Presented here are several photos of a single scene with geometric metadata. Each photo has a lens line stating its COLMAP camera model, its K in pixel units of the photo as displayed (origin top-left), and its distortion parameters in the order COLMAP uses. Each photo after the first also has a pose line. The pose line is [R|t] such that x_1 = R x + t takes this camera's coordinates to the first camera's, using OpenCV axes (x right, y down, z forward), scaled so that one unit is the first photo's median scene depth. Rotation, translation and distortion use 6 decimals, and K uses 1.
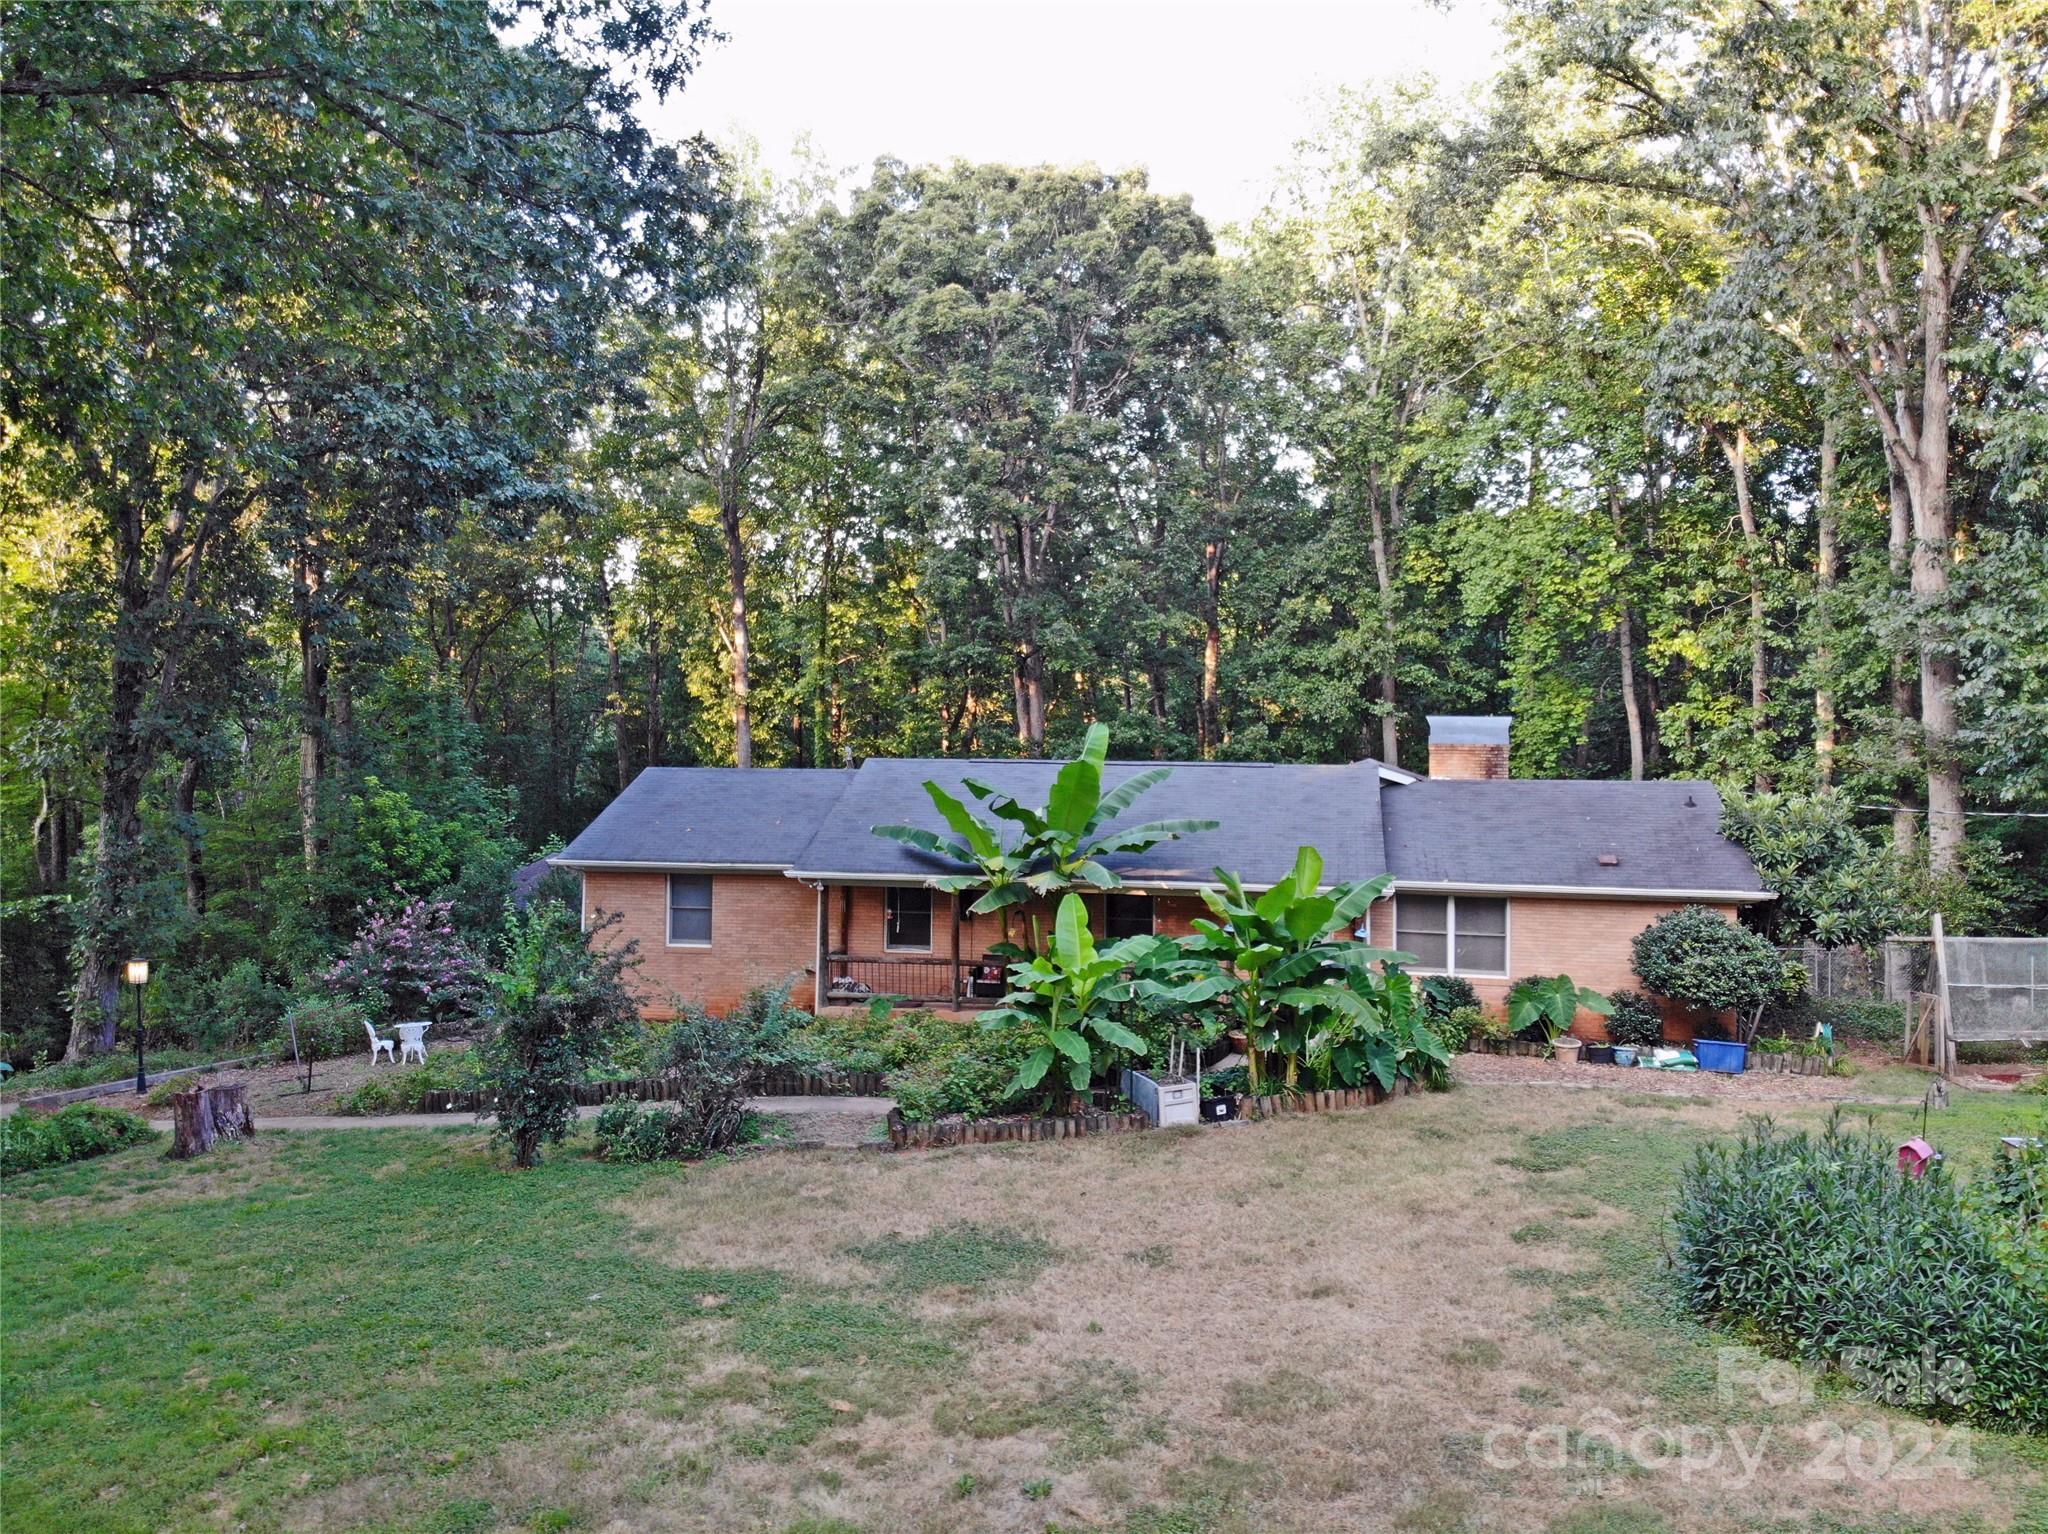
lens RADIAL K [[1443.7, 0, 979.9], [0, 1443.7, 768.1], [0, 0, 1]] dist [0.134689, -0.315659]
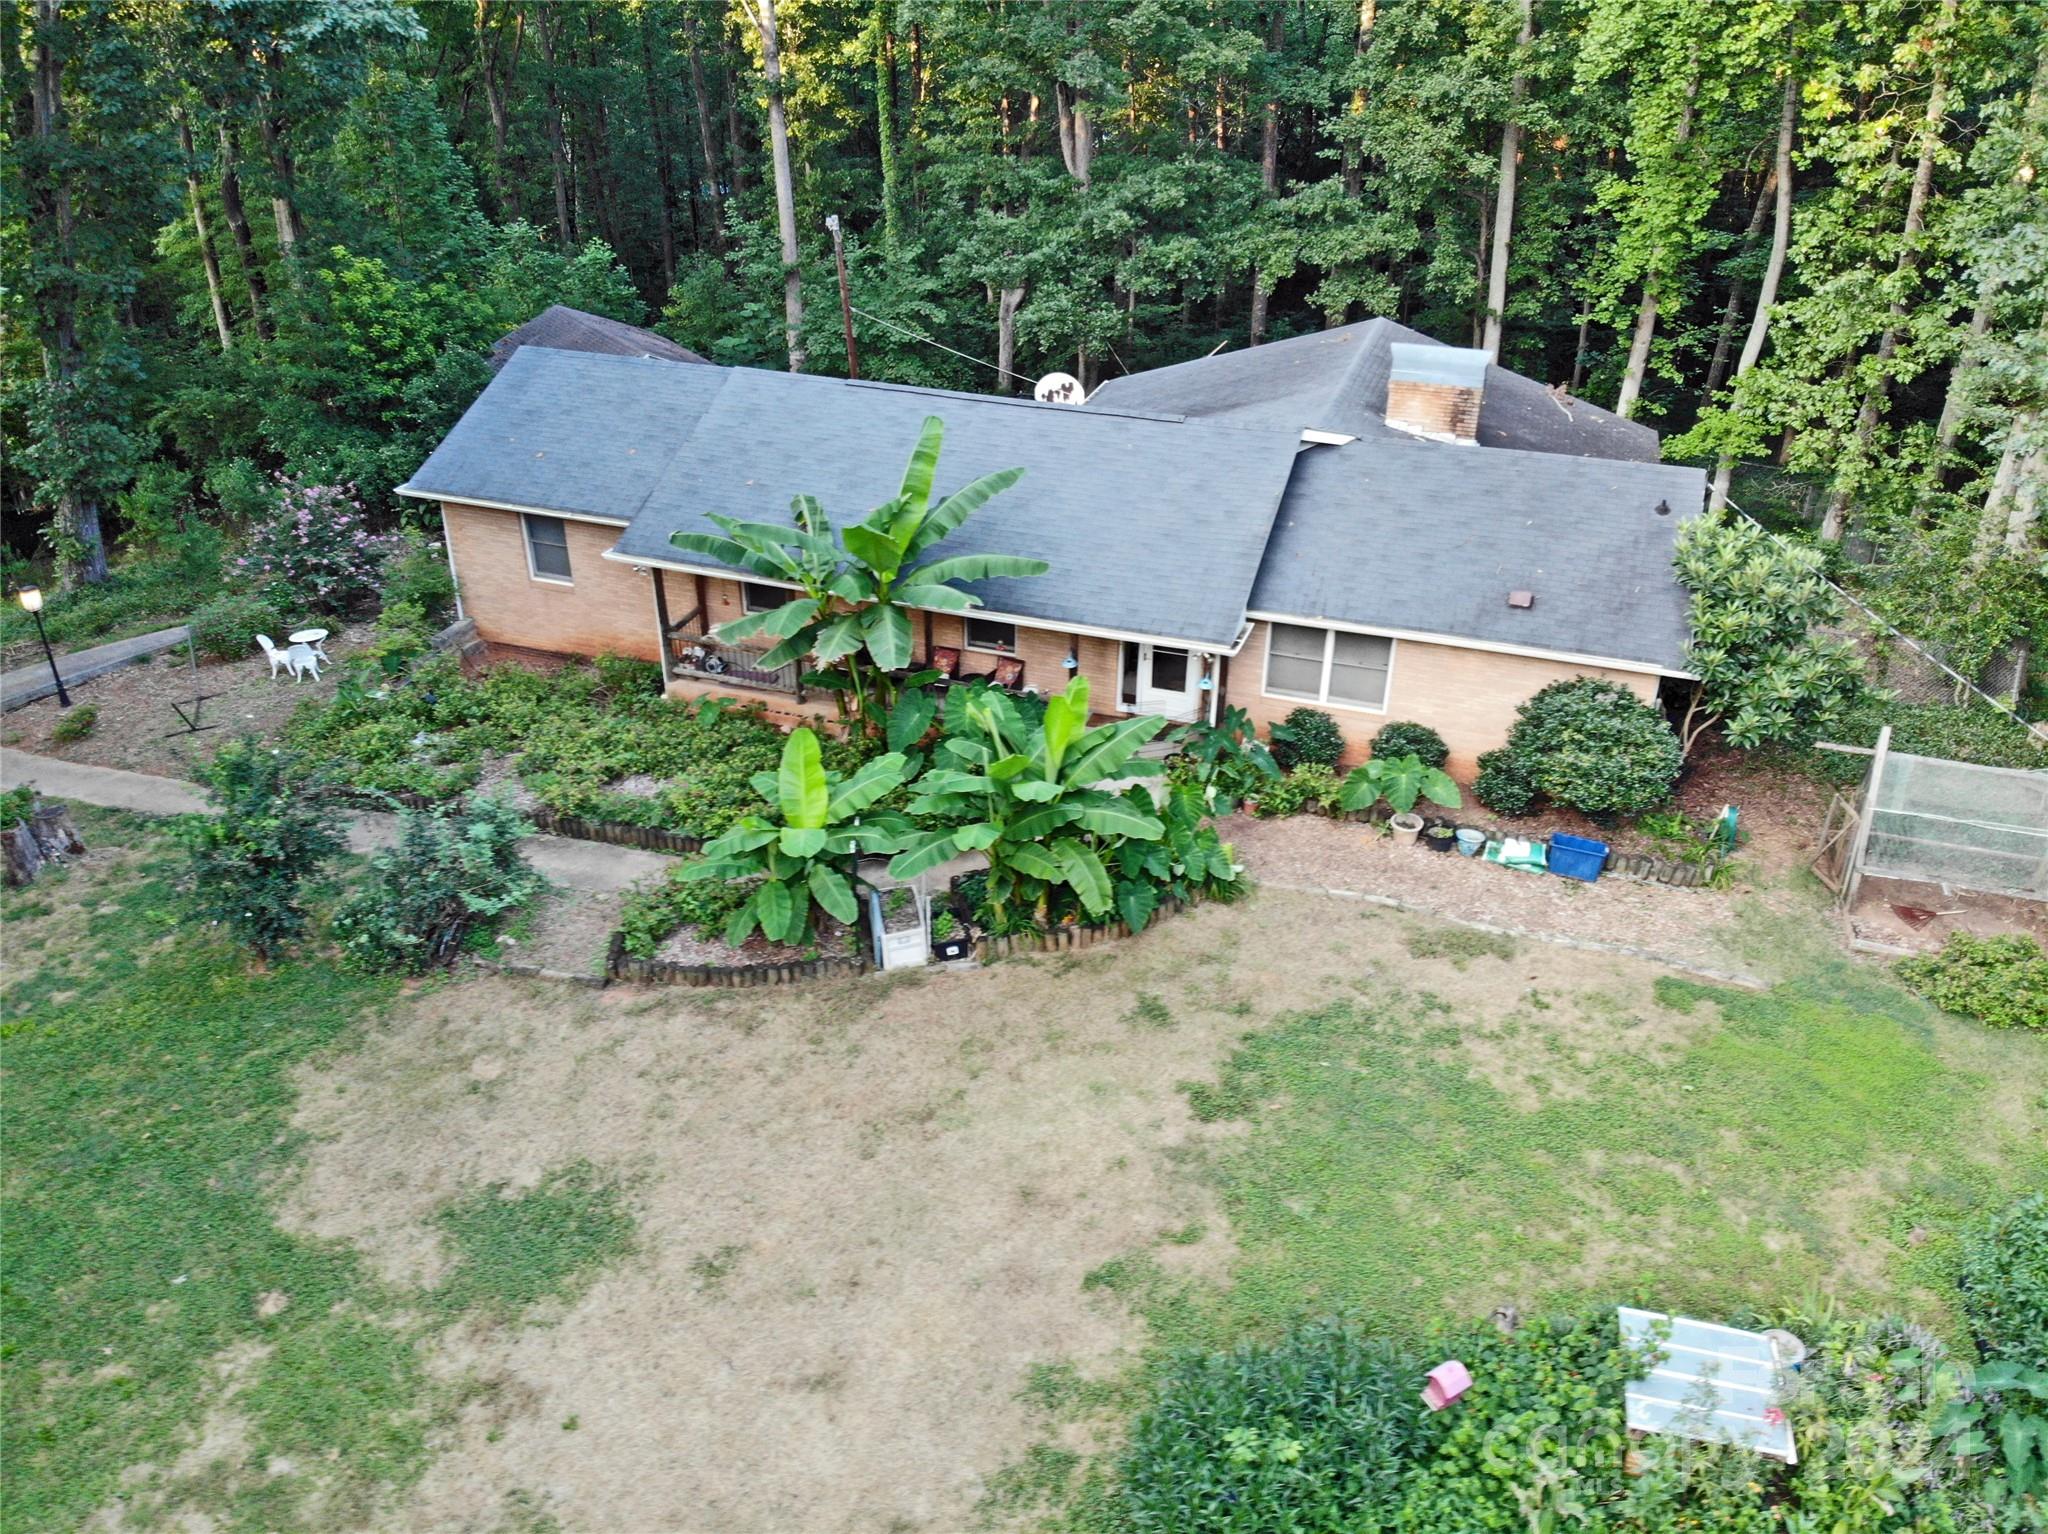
lens RADIAL K [[1449.7, 0, 985.7], [0, 1449.7, 719.6], [0, 0, 1]] dist [0.061628, -0.144300]
pose [[0.990199, 0.059234, -0.126479, 0.235133], [0.004801, 0.890633, 0.454698, -0.263619], [0.139579, -0.450849, 0.881619, 0.181090]]
